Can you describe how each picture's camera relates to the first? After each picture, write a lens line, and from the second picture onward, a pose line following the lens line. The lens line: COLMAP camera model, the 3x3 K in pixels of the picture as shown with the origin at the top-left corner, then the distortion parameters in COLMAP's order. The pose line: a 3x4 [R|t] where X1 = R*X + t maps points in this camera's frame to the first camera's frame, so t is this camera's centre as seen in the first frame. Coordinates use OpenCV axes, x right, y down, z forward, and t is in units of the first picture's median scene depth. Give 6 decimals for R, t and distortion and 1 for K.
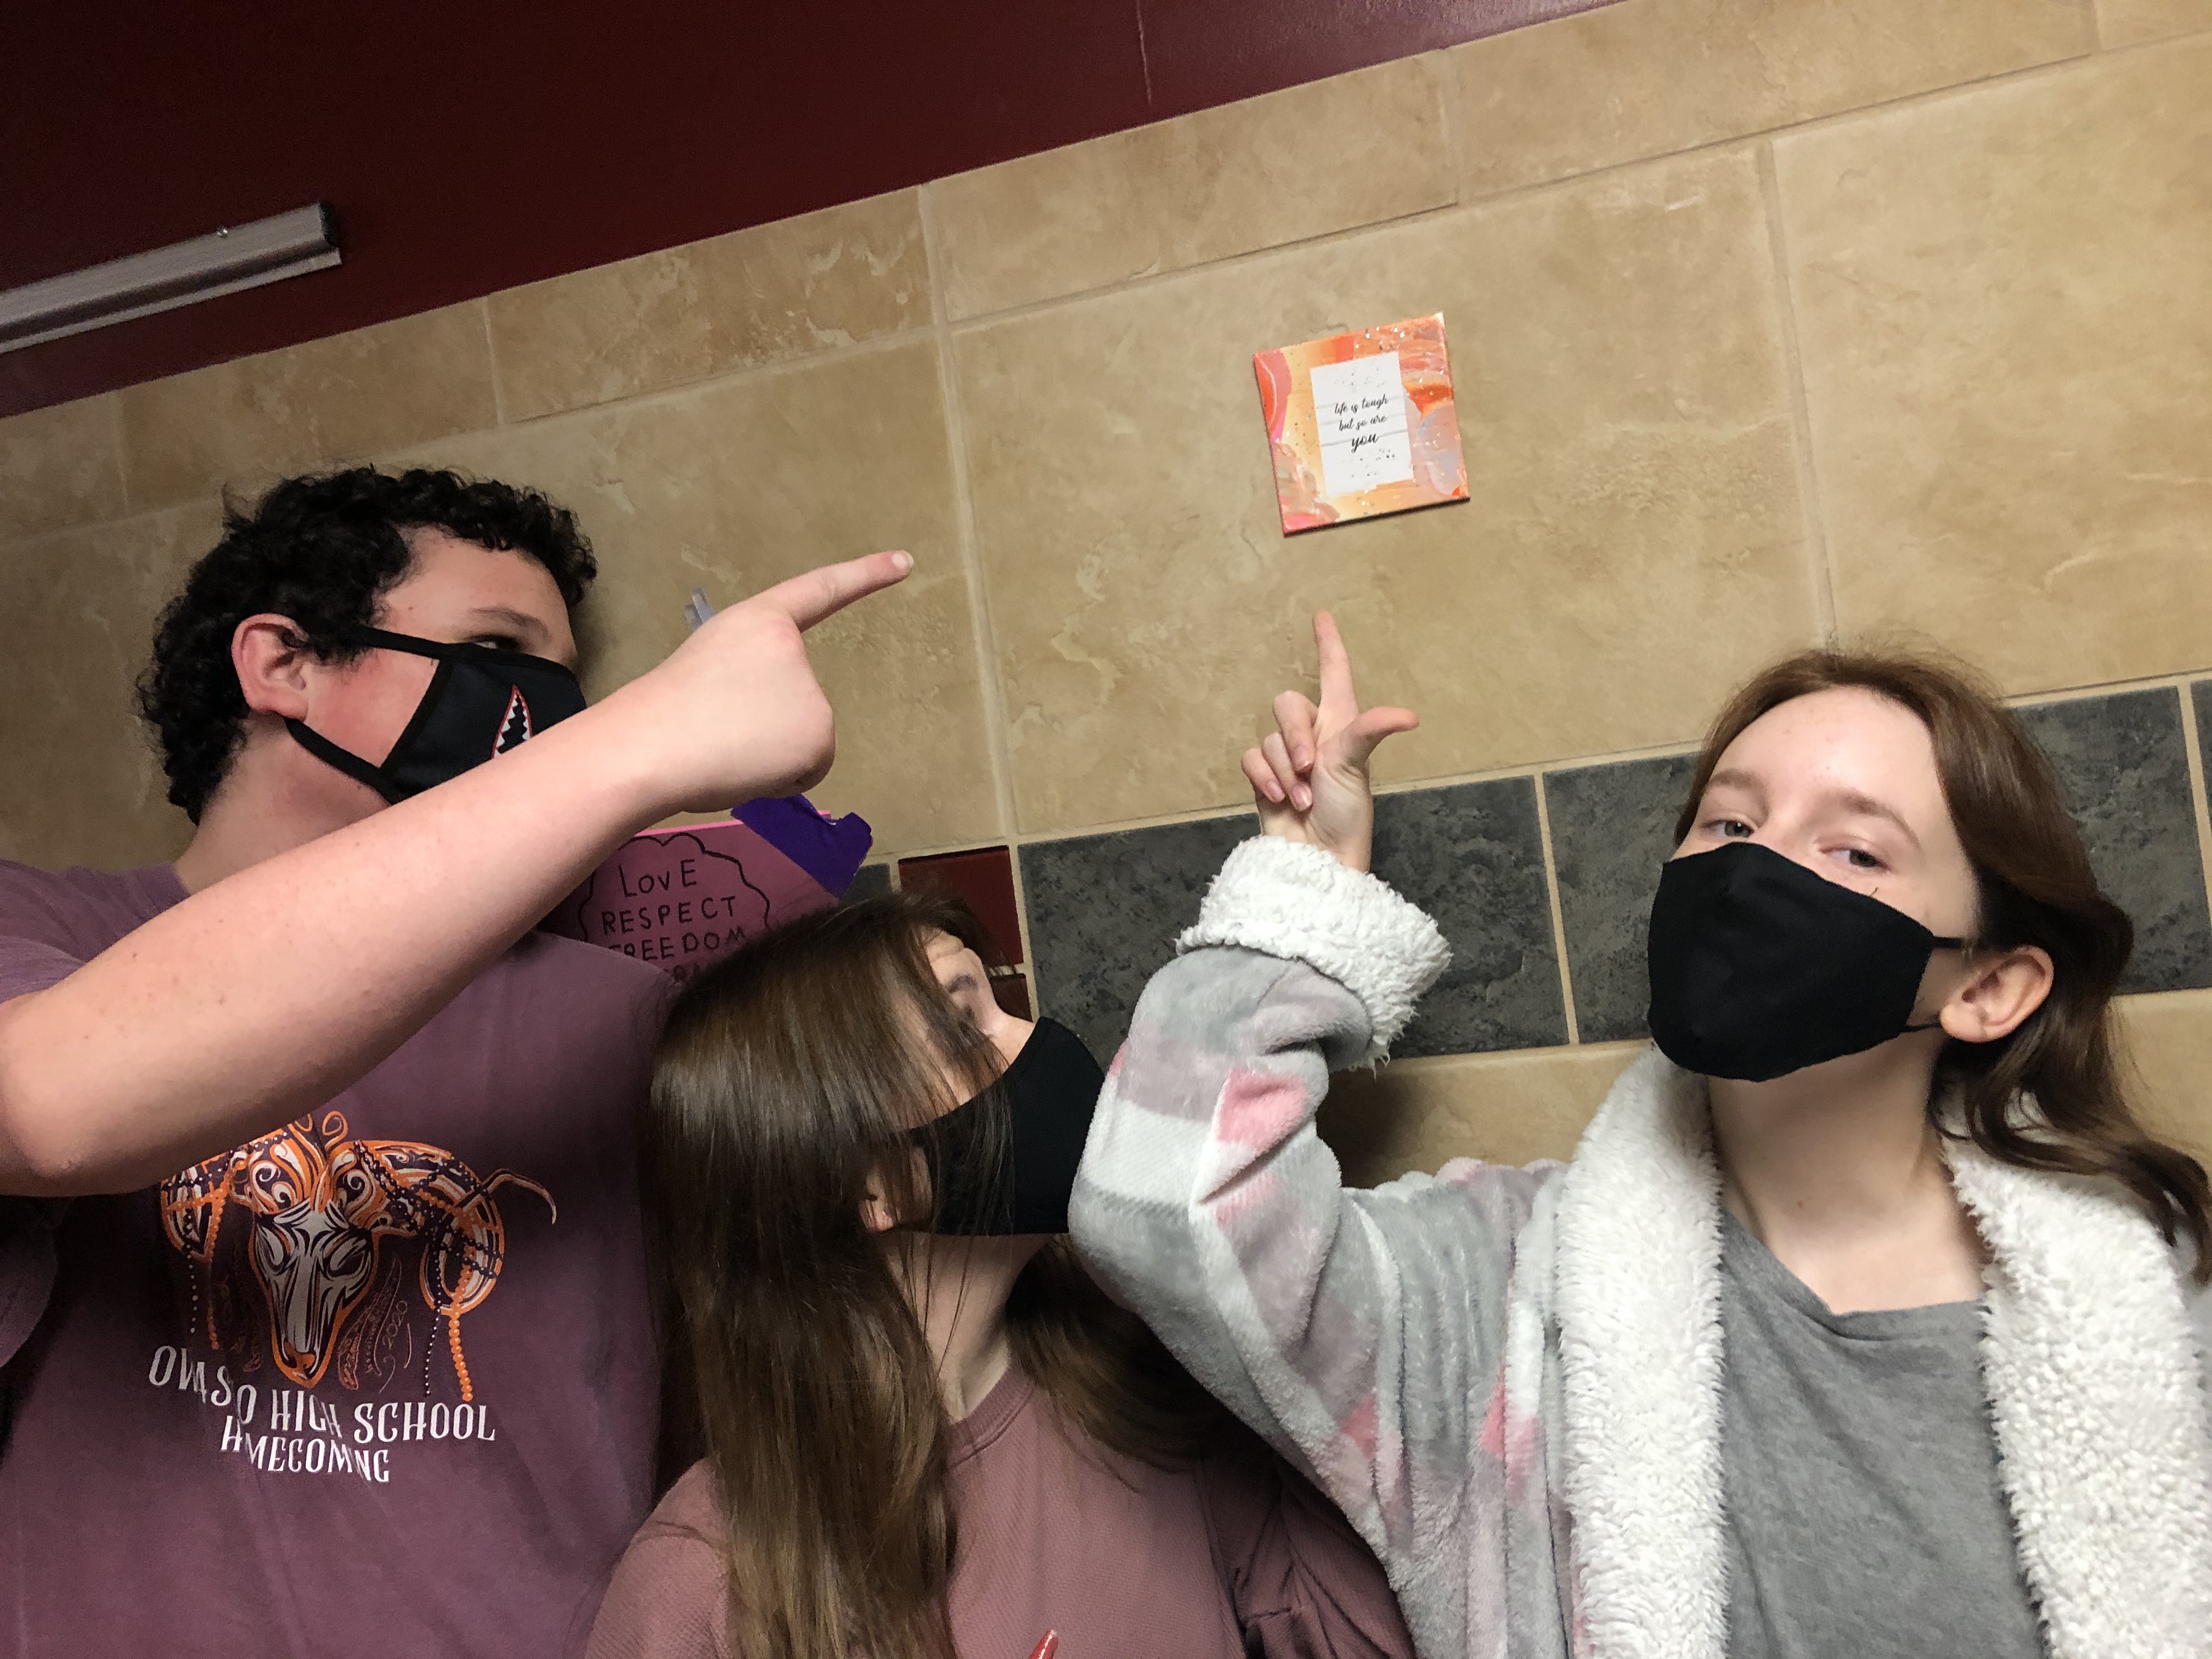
lens RADIAL K [[1897.5, 0, 1106.0], [0, 1897.5, 829.5], [0, 0, 1]] dist [-0.028903, 0.000327]
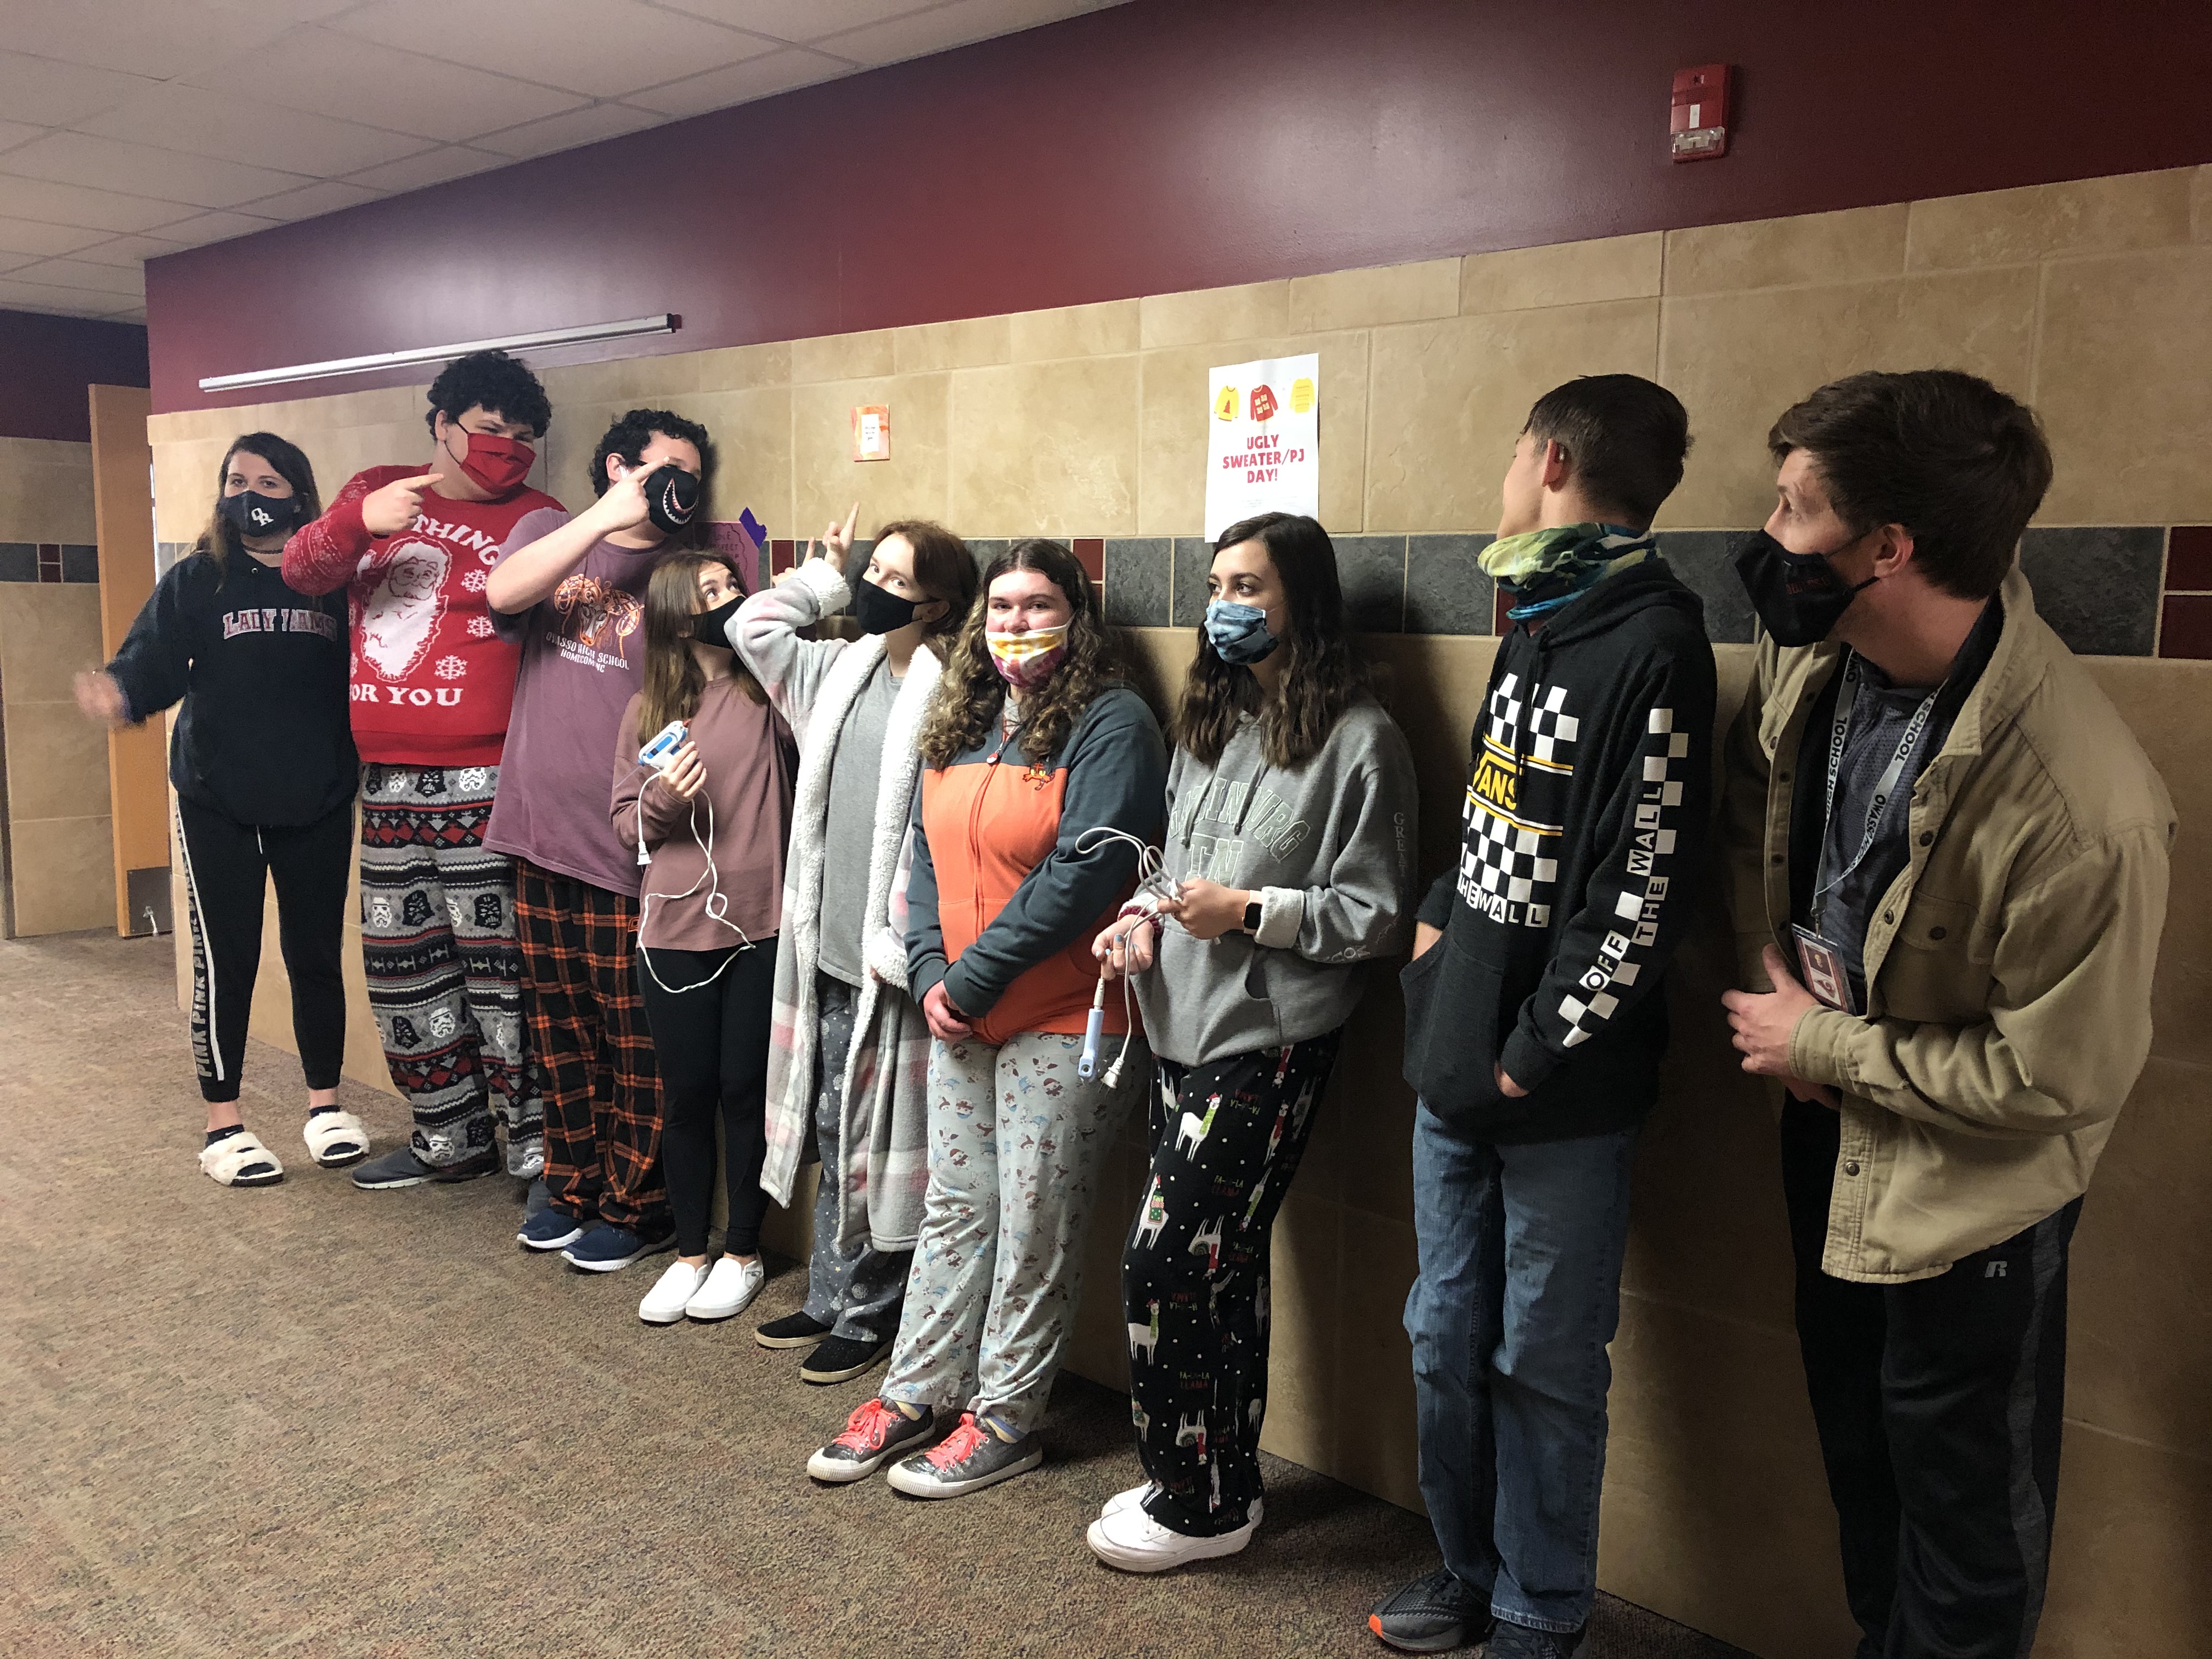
lens RADIAL K [[1897.5, 0, 1106.0], [0, 1897.5, 829.5], [0, 0, 1]] dist [-0.028903, 0.000327]
pose [[0.893159, 0.197616, -0.403999, 2.060189], [-0.113811, 0.968367, 0.222064, -0.329306], [0.435102, -0.152358, 0.887397, -1.997878]]
